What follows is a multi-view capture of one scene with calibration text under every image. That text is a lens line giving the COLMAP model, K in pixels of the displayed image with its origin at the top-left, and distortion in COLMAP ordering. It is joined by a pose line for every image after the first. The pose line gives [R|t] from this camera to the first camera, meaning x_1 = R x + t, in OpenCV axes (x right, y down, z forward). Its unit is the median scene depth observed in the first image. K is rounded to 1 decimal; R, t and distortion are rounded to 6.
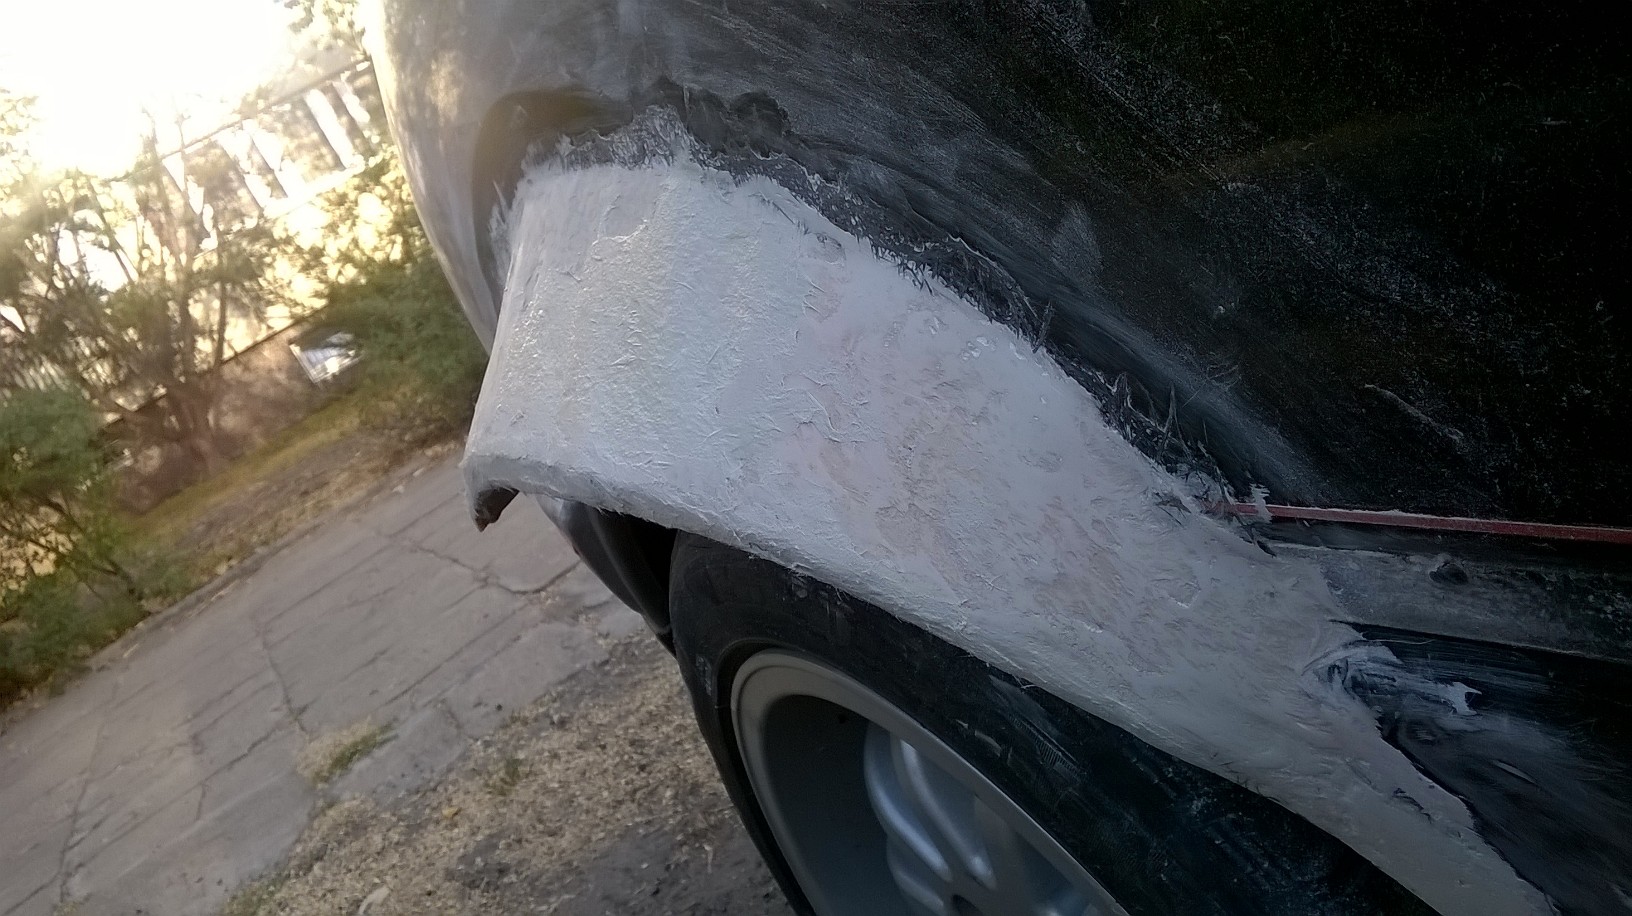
lens RADIAL K [[1398.7, 0, 814.8], [0, 1398.7, 459.3], [0, 0, 1]] dist [0.029255, -0.033700]
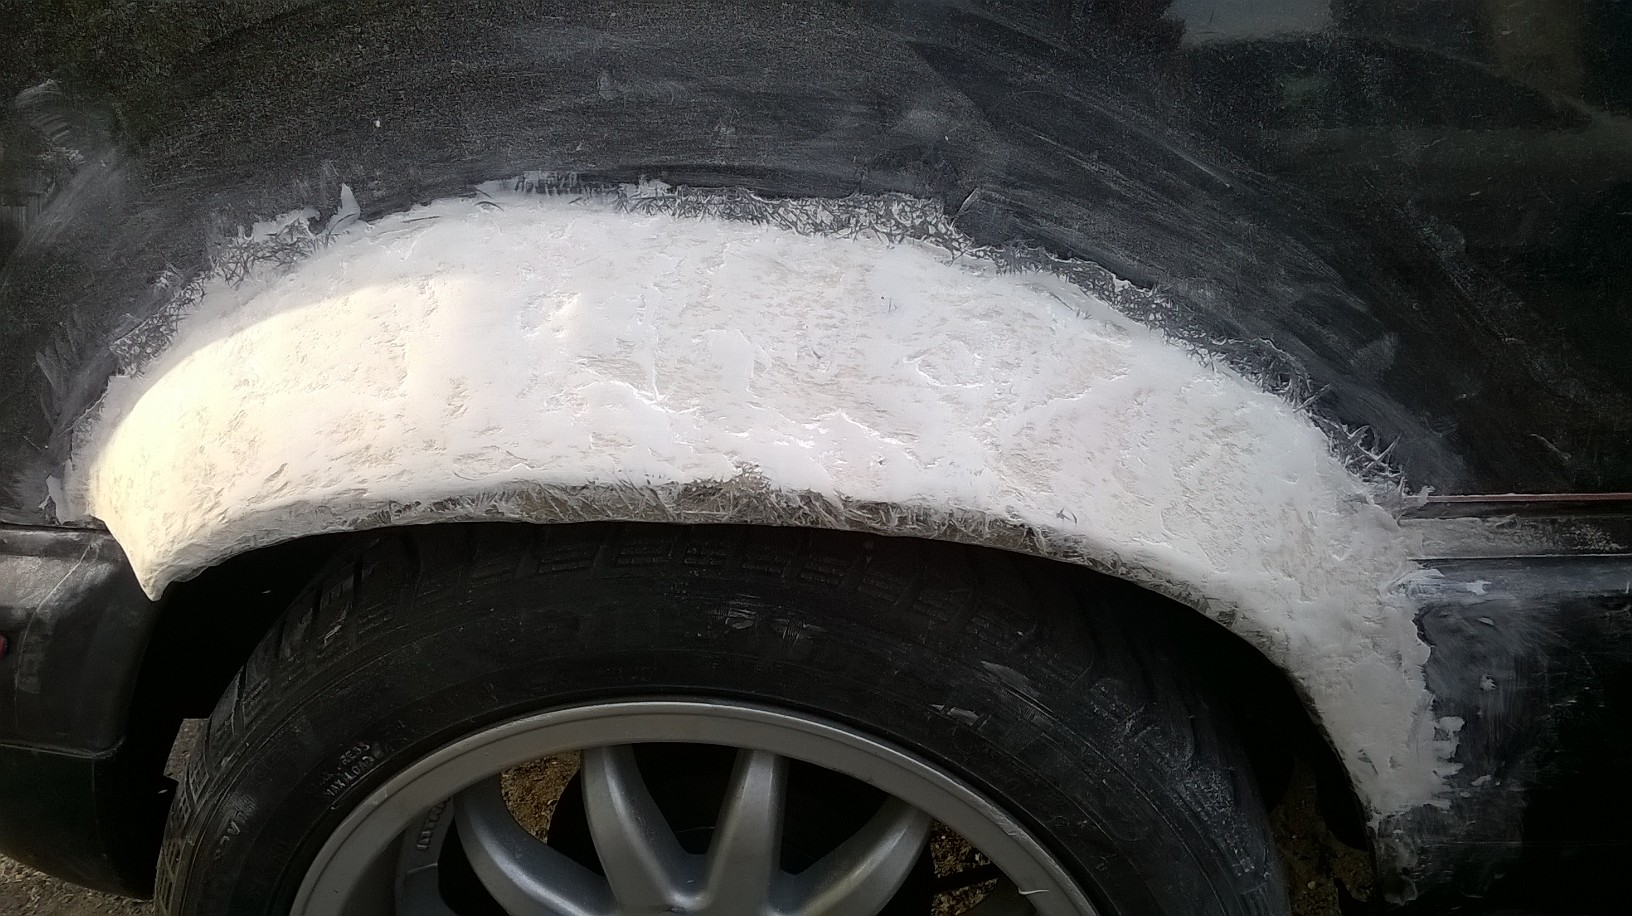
lens RADIAL K [[1398.7, 0, 807.3], [0, 1398.7, 451.6], [0, 0, 1]] dist [0.029255, -0.033700]
pose [[0.524219, 0.097632, 0.845968, -1.641107], [0.026326, 0.991073, -0.130692, 0.184670], [-0.851176, 0.090783, 0.516970, 0.629150]]
